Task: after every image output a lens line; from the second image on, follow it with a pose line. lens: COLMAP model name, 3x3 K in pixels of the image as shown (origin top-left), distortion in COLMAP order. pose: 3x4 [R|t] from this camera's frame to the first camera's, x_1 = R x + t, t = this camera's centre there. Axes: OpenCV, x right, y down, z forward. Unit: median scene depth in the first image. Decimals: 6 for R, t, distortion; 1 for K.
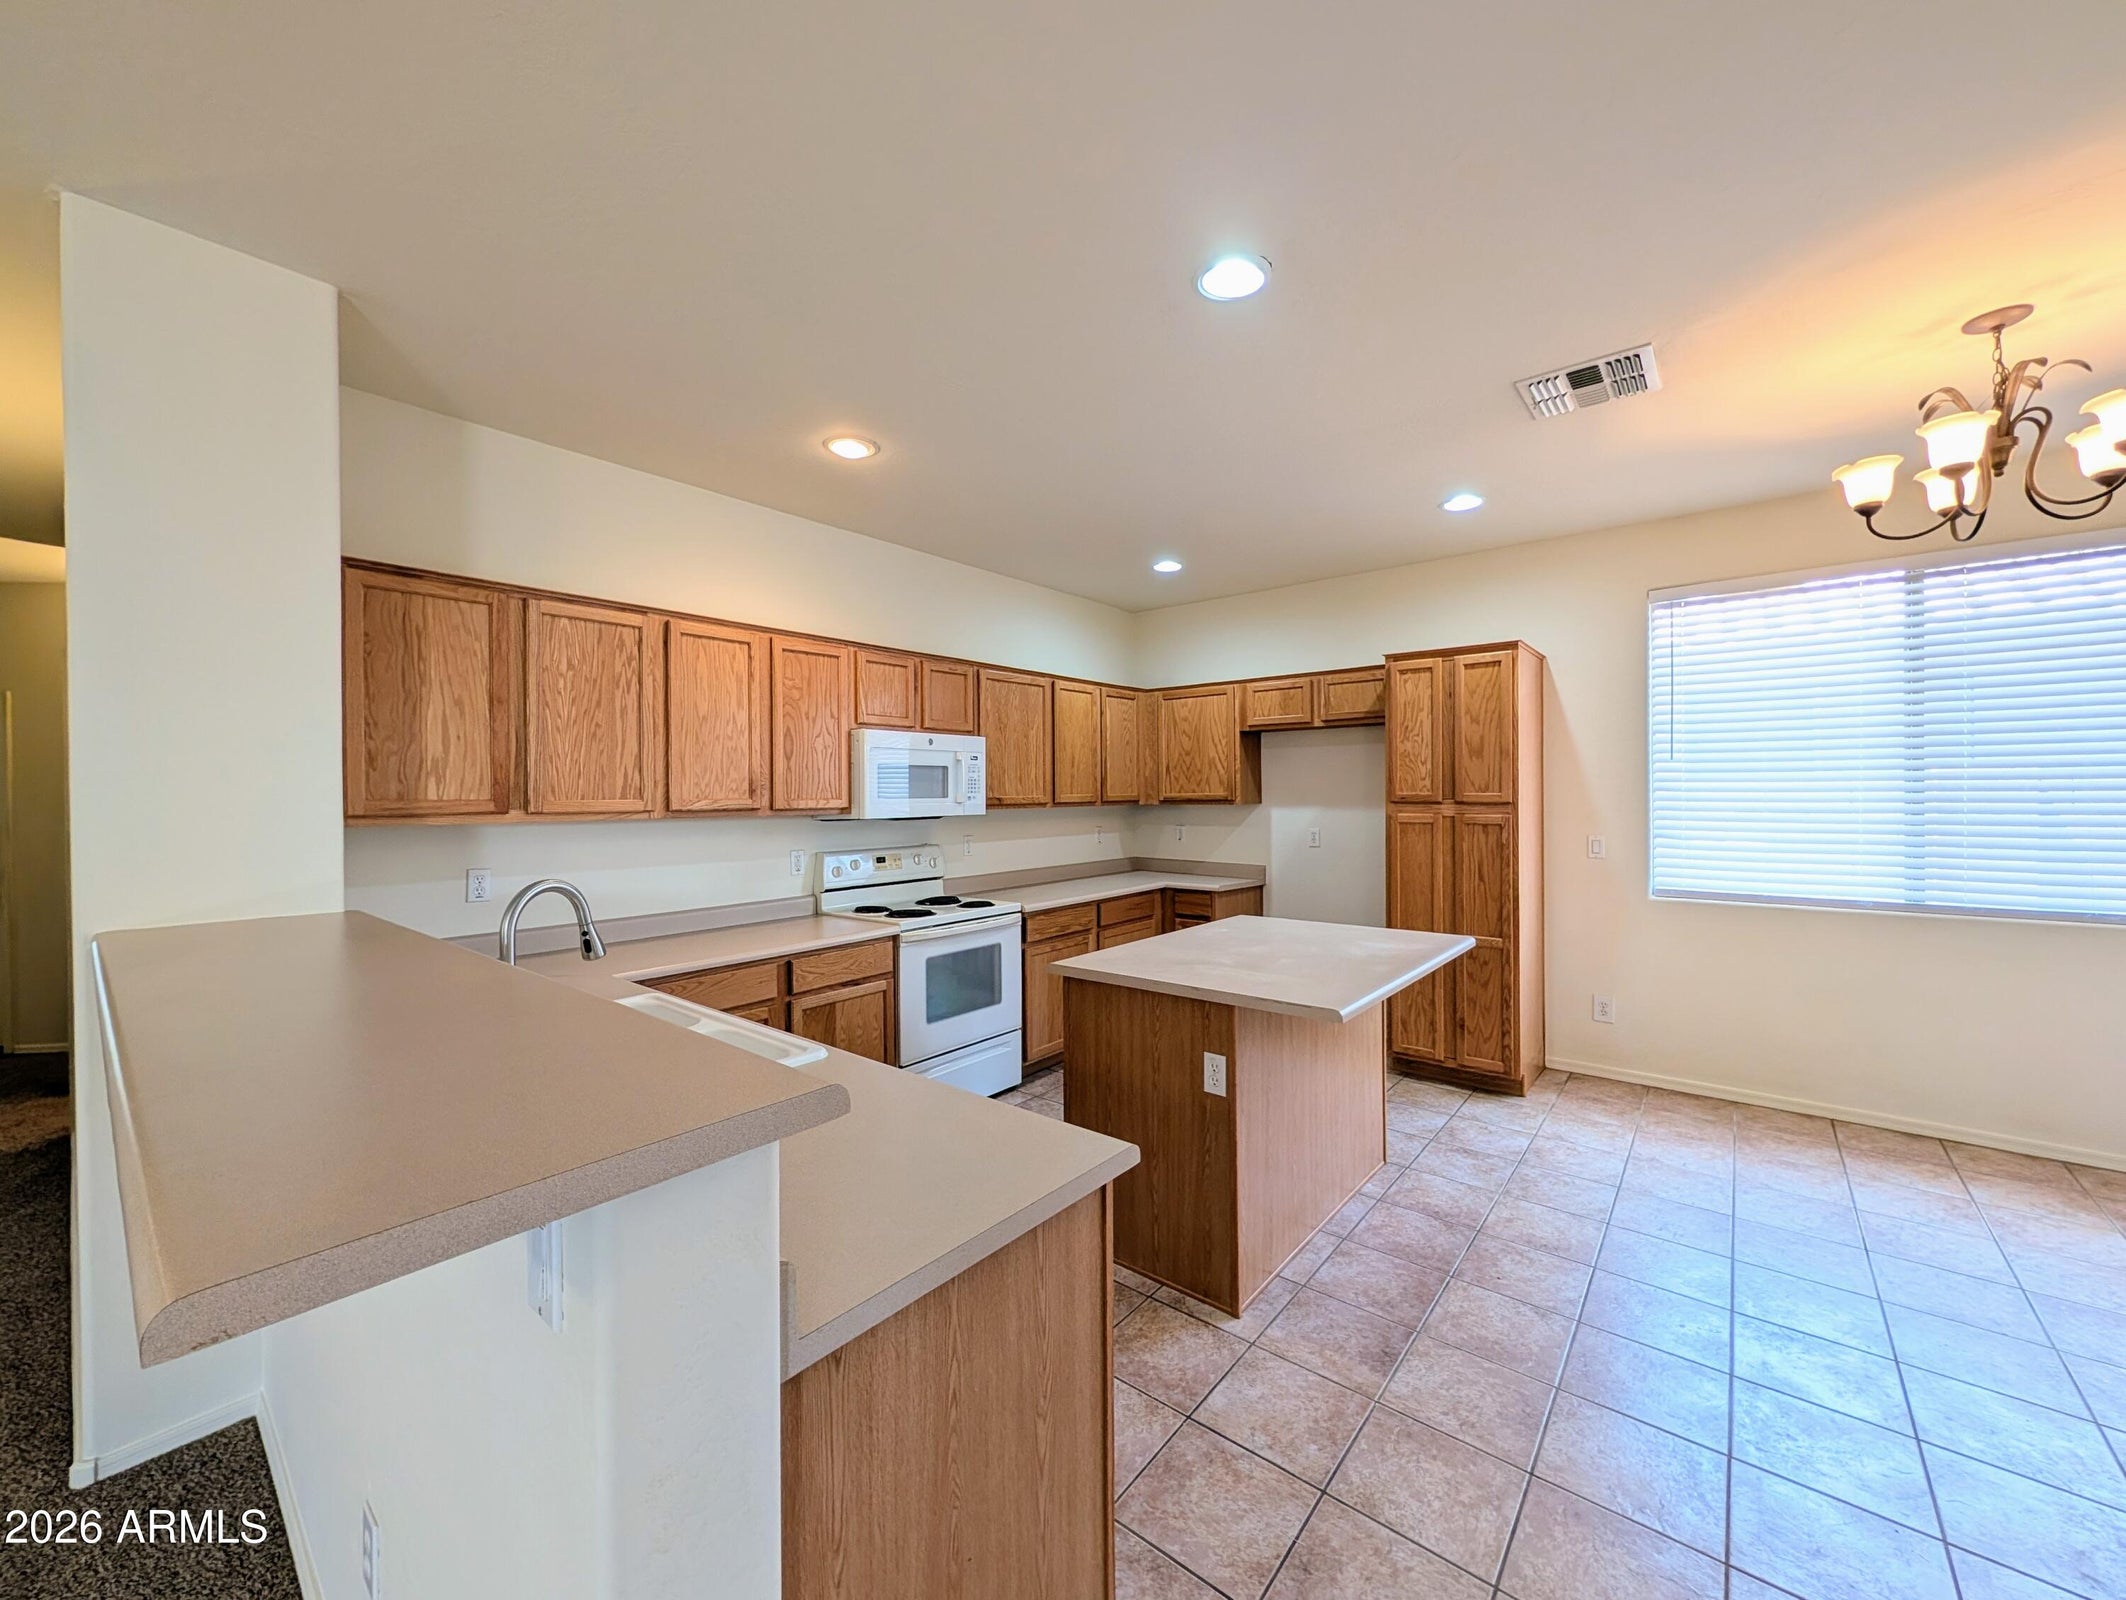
lens RADIAL K [[818.7, 0, 1063.5], [0, 818.7, 796.6], [0, 0, 1]] dist [0.000573, 0.000187]
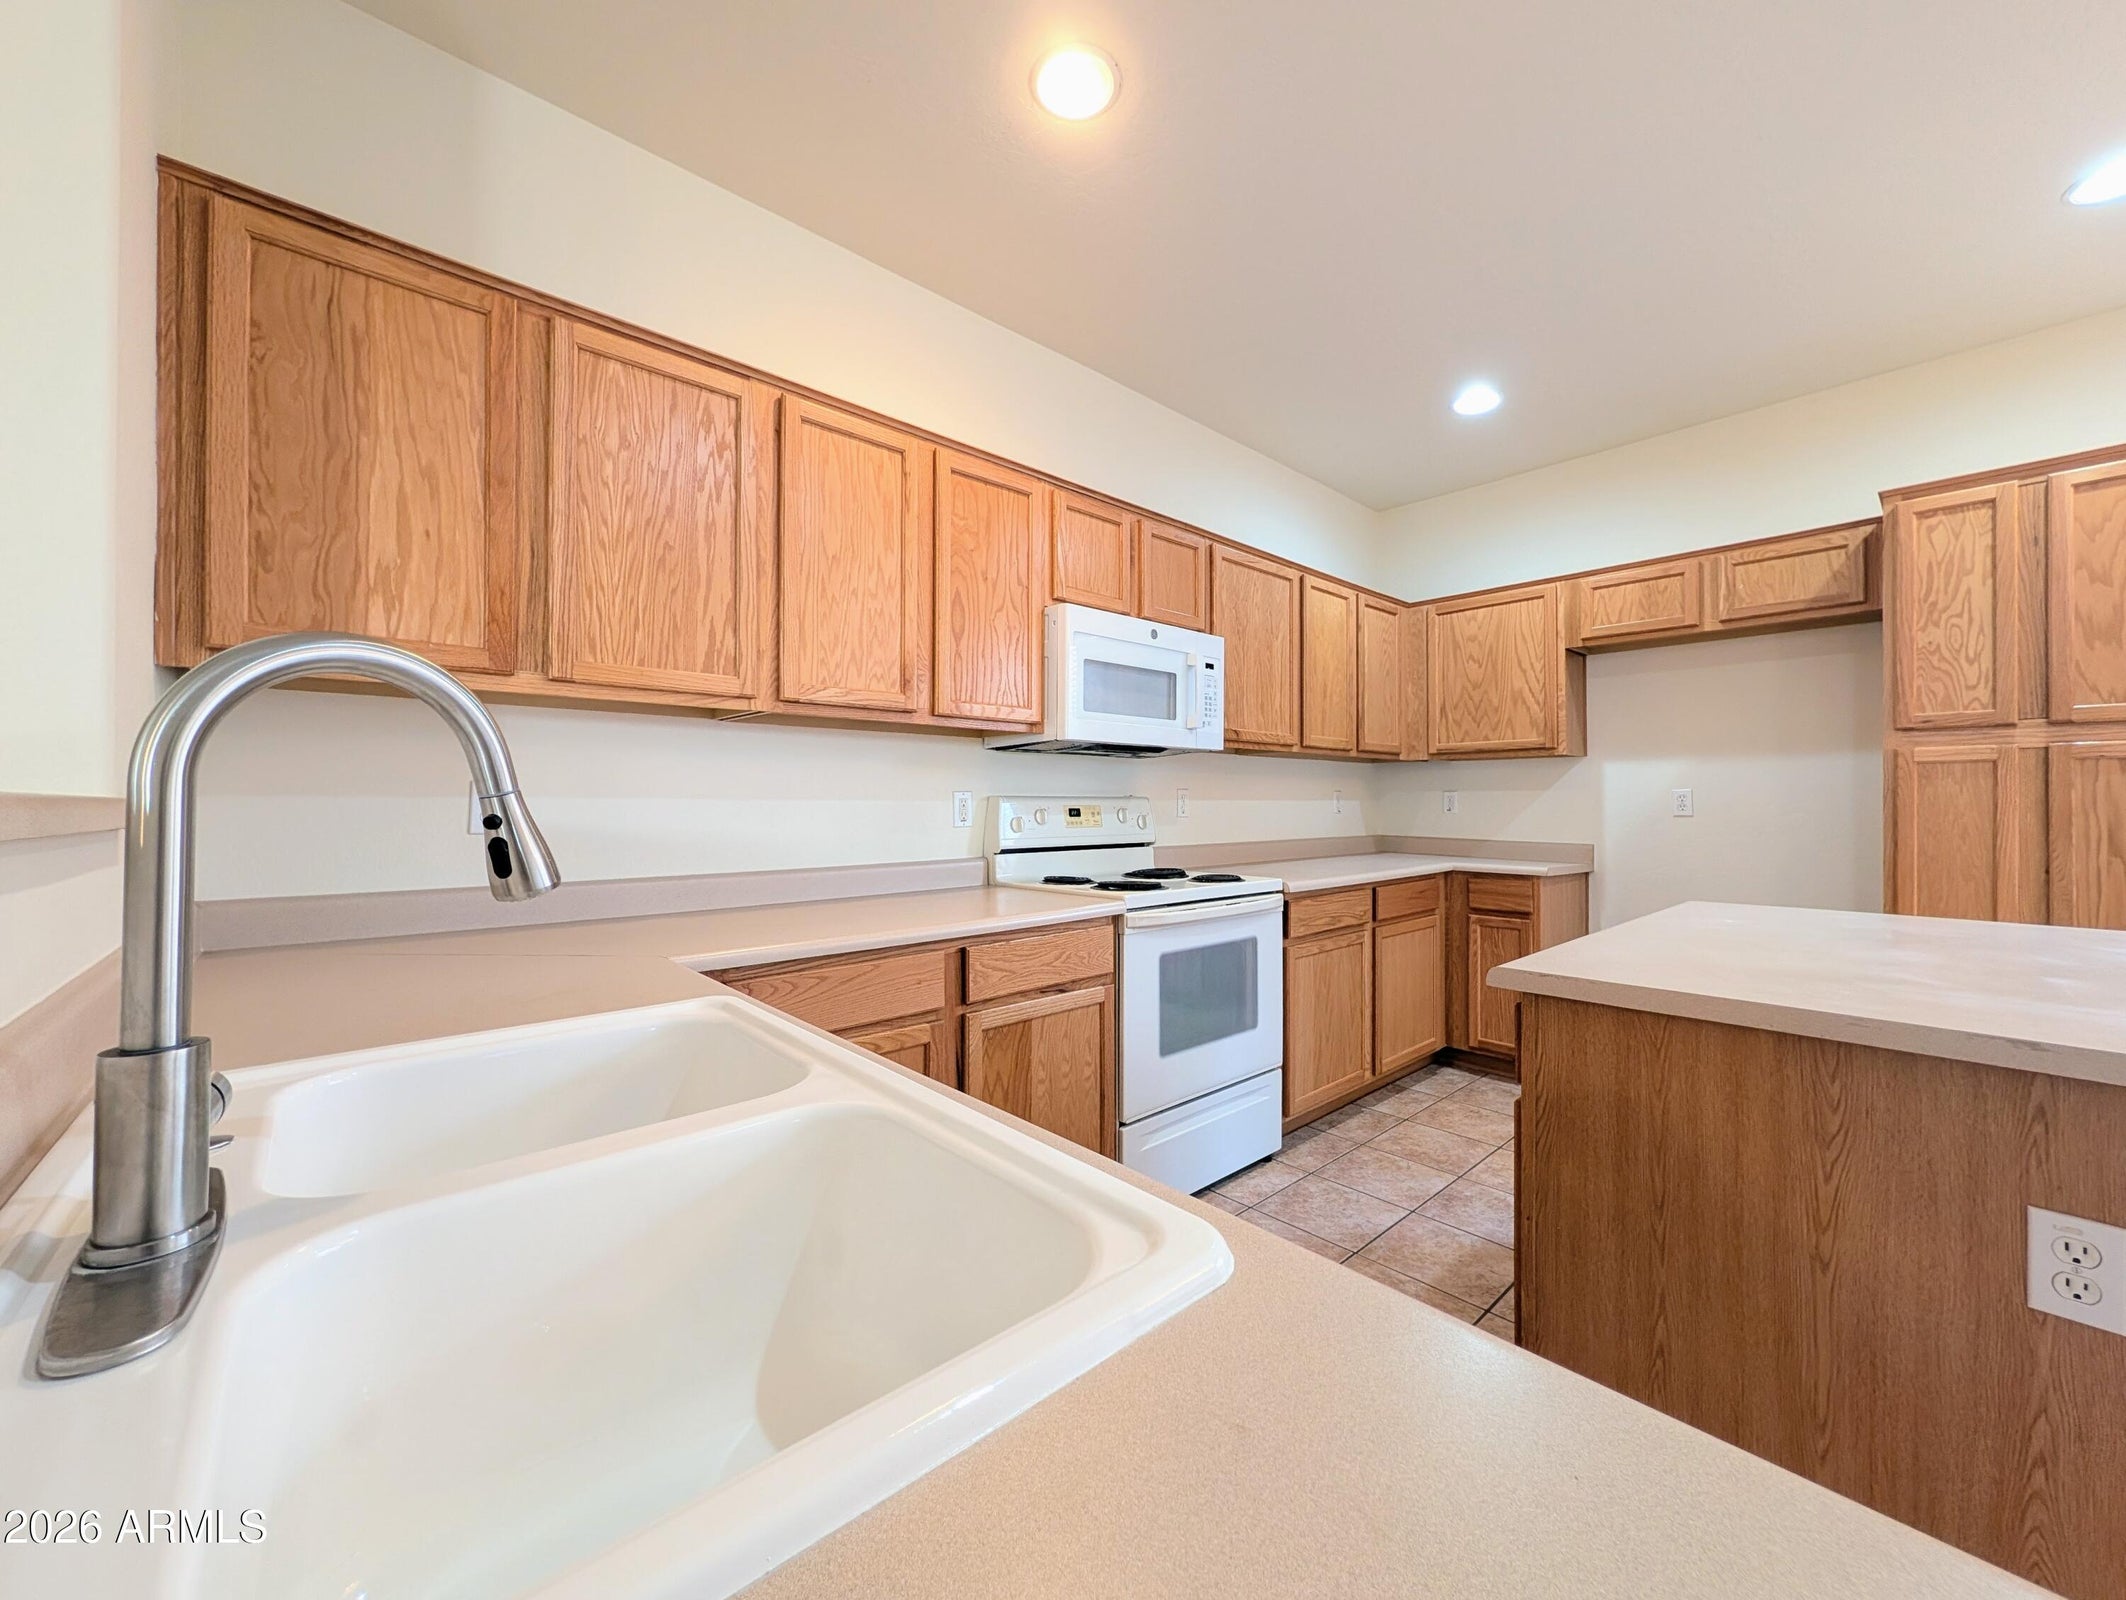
lens RADIAL K [[818.7, 0, 1063.5], [0, 818.7, 796.6], [0, 0, 1]] dist [0.000573, 0.000187]
pose [[0.989393, 0.008114, -0.145035, -0.140152], [-0.009625, 0.999906, -0.009723, 0.075284], [0.144943, 0.011016, 0.989379, 0.329446]]
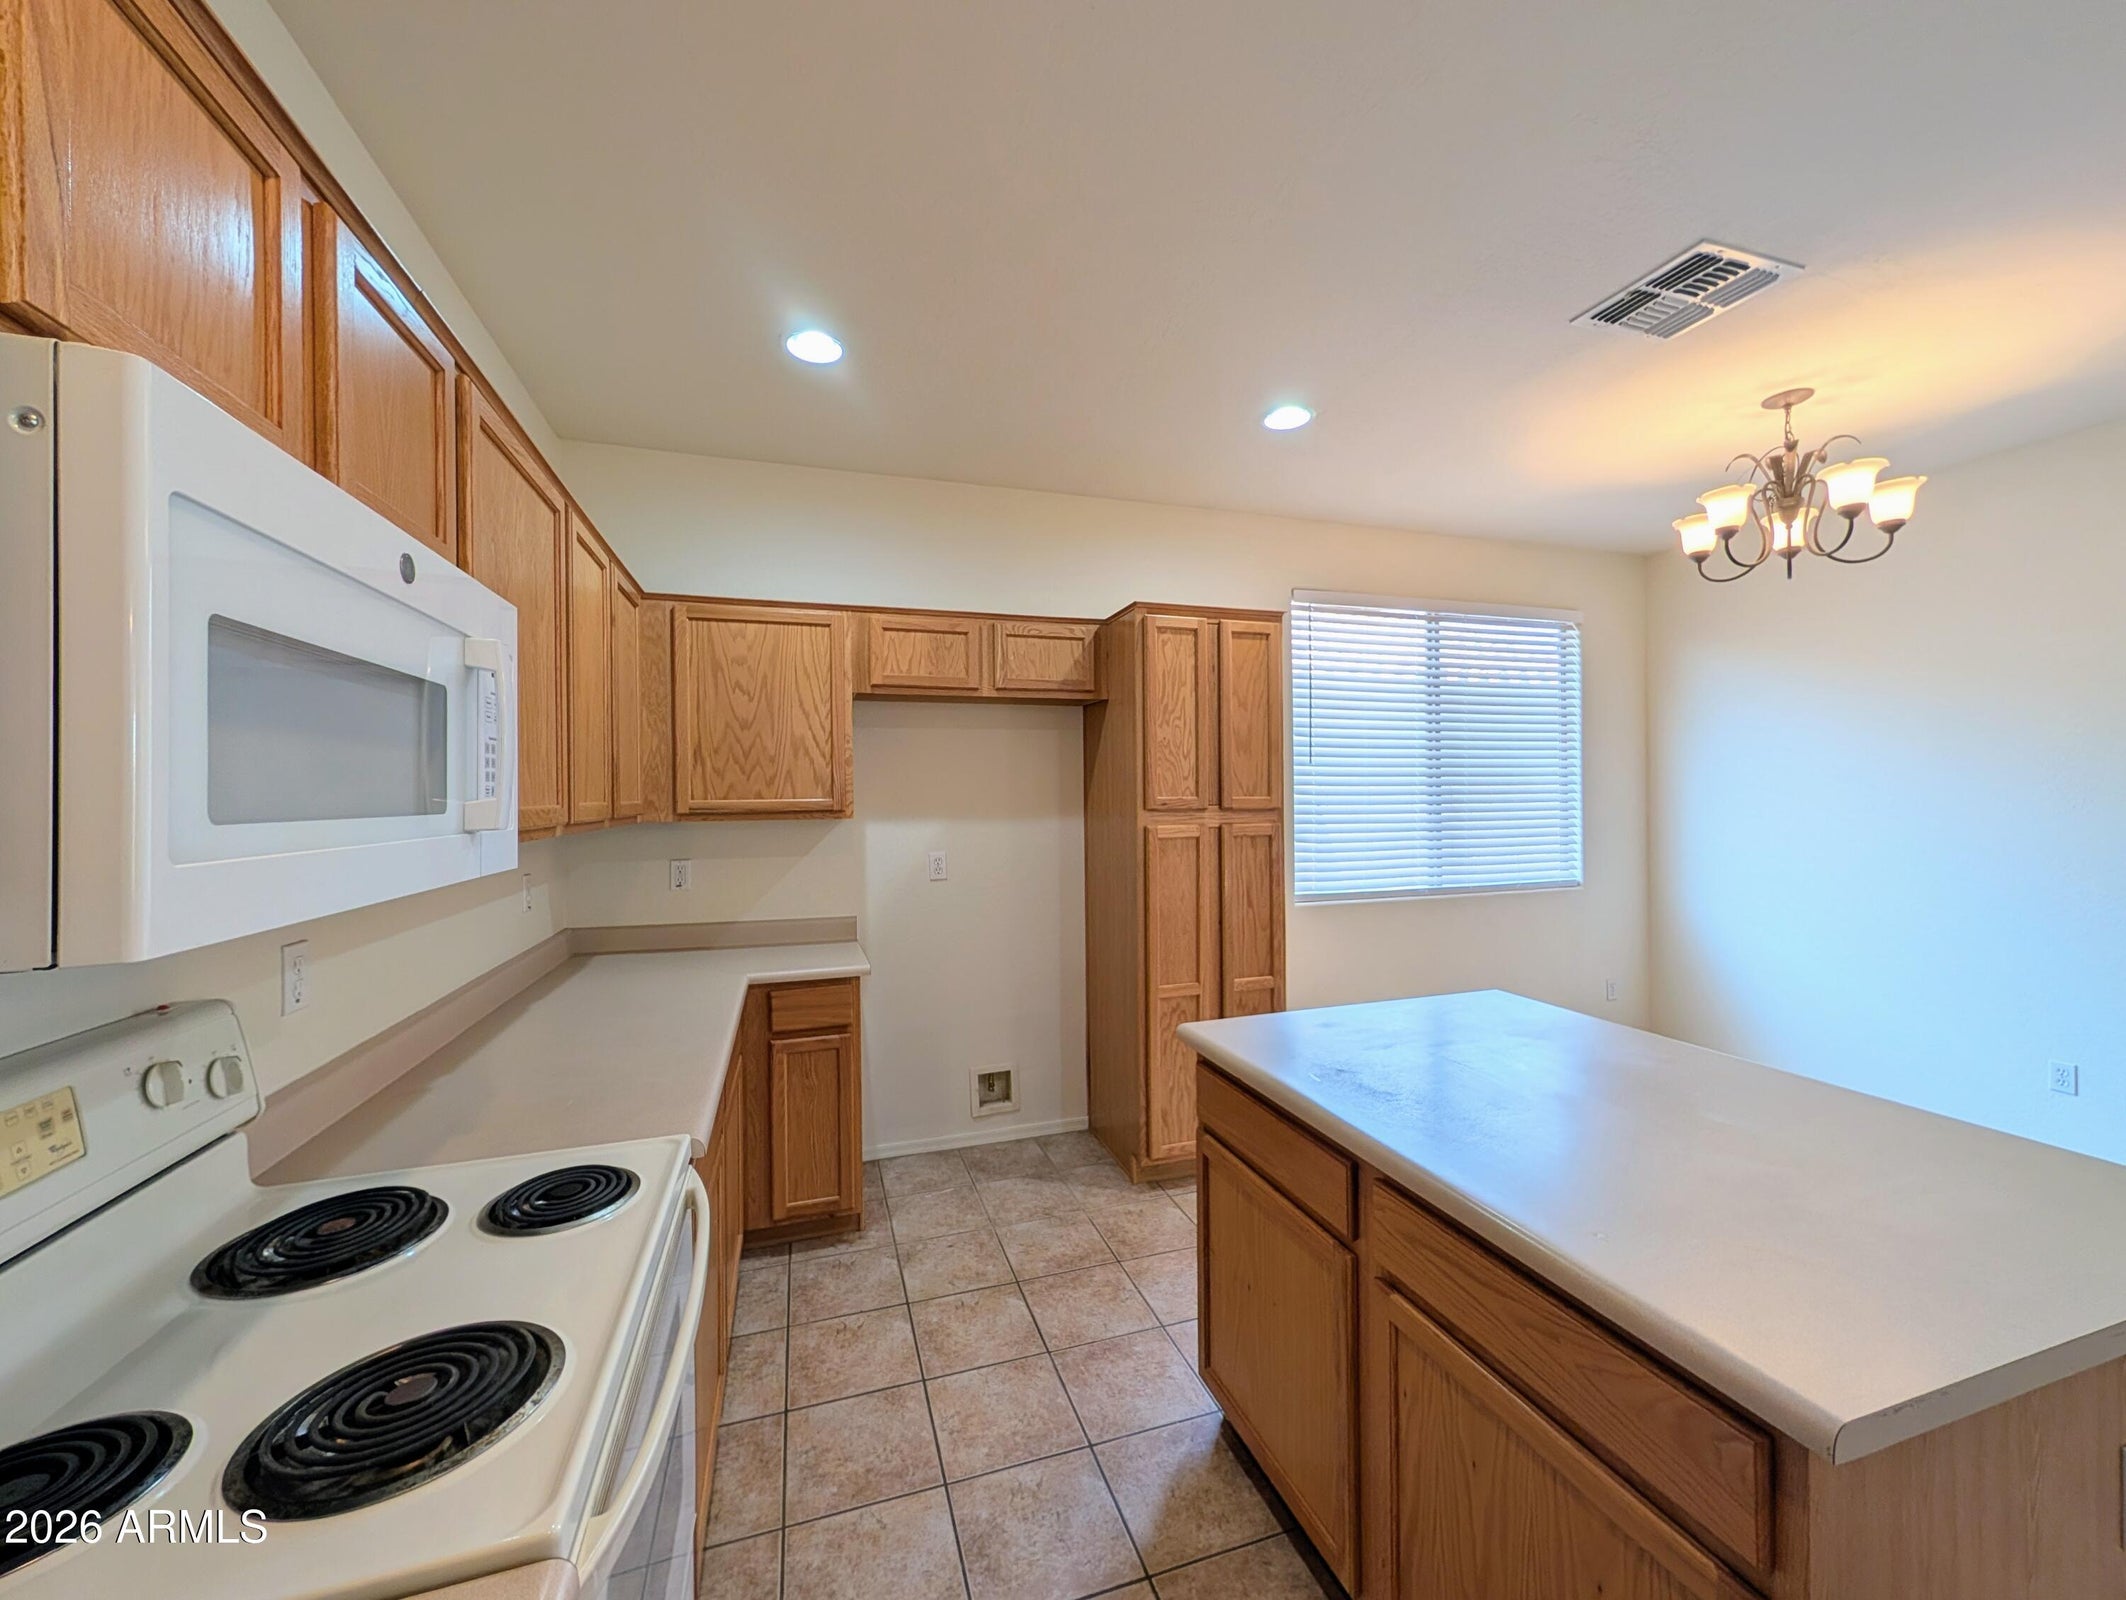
lens RADIAL K [[818.7, 0, 1063.5], [0, 818.7, 796.6], [0, 0, 1]] dist [0.000573, 0.000187]
pose [[0.538558, 0.000519, 0.842588, -0.261073], [0.008698, 0.999943, -0.006175, -0.001154], [-0.842544, 0.010655, 0.538523, 0.737536]]
